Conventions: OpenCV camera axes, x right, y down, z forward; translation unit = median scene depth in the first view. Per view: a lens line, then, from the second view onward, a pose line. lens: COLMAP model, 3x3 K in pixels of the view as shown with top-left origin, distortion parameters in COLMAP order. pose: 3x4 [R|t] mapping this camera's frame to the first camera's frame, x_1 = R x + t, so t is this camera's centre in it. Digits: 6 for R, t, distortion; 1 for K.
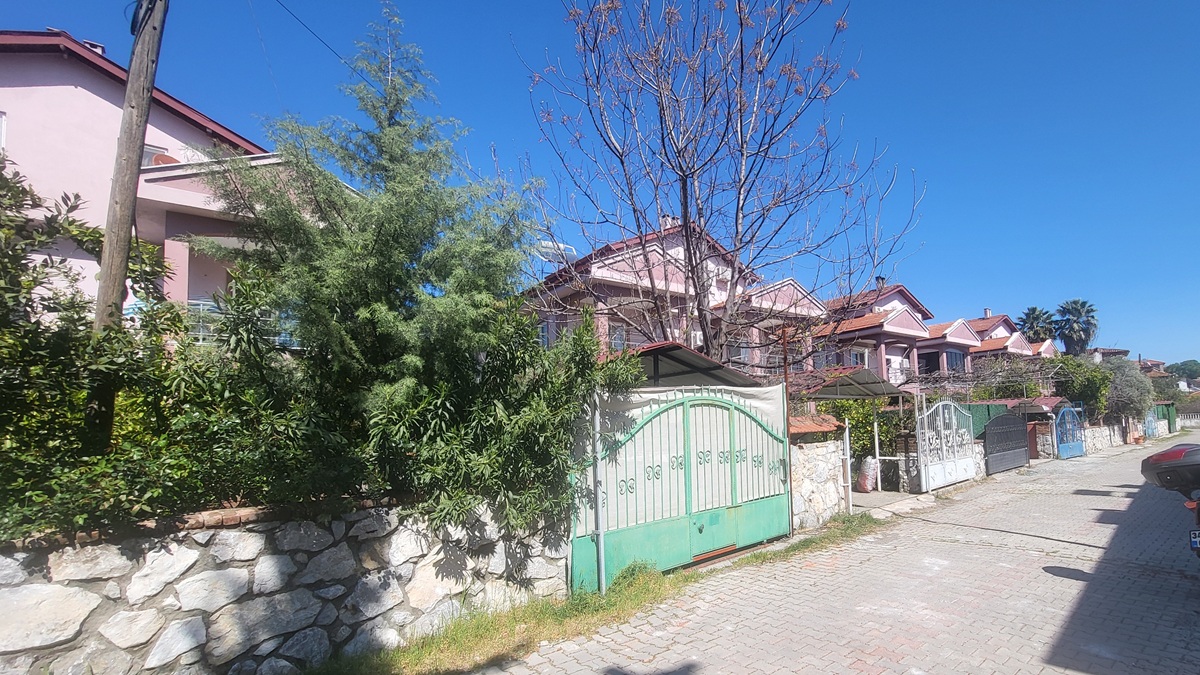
lens RADIAL K [[474.7, 0, 600.0], [0, 474.7, 337.5], [0, 0, 1]] dist [-0.000159, 0.000044]
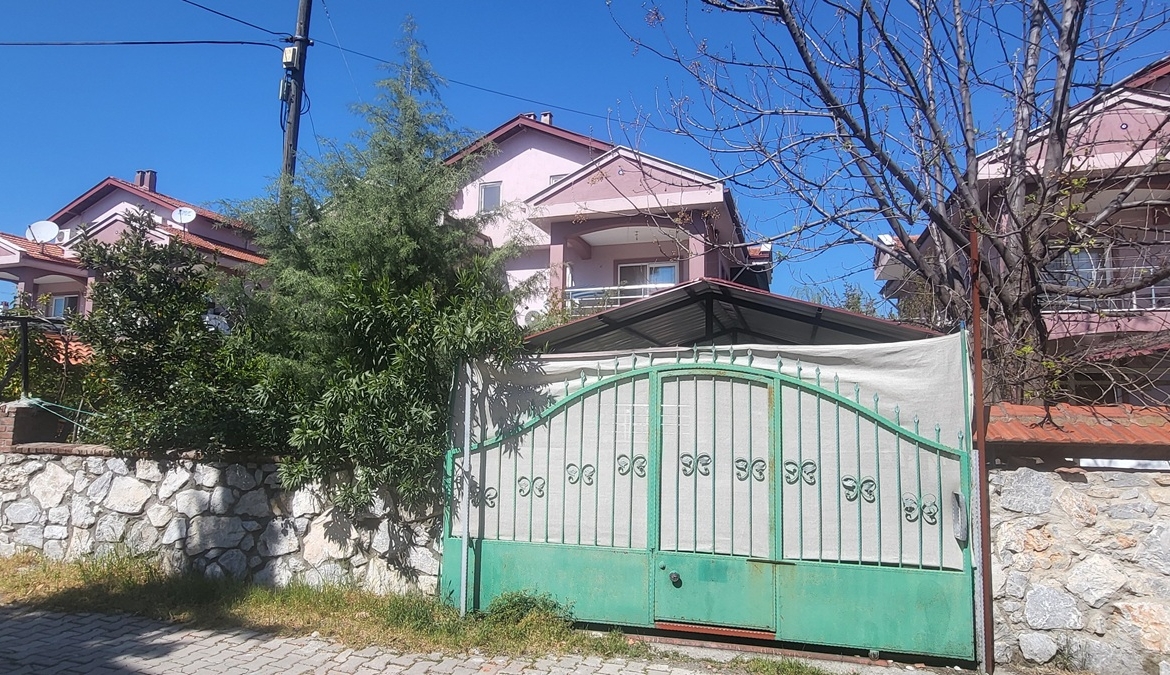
lens RADIAL K [[516.0, 0, 588.9], [0, 516.0, 304.7], [0, 0, 1]] dist [0.000579, 0.000537]
pose [[0.650147, -0.097303, -0.753552, 0.881088], [0.106317, 0.993659, -0.036579, 0.082327], [0.752333, -0.056334, 0.656370, 0.651199]]
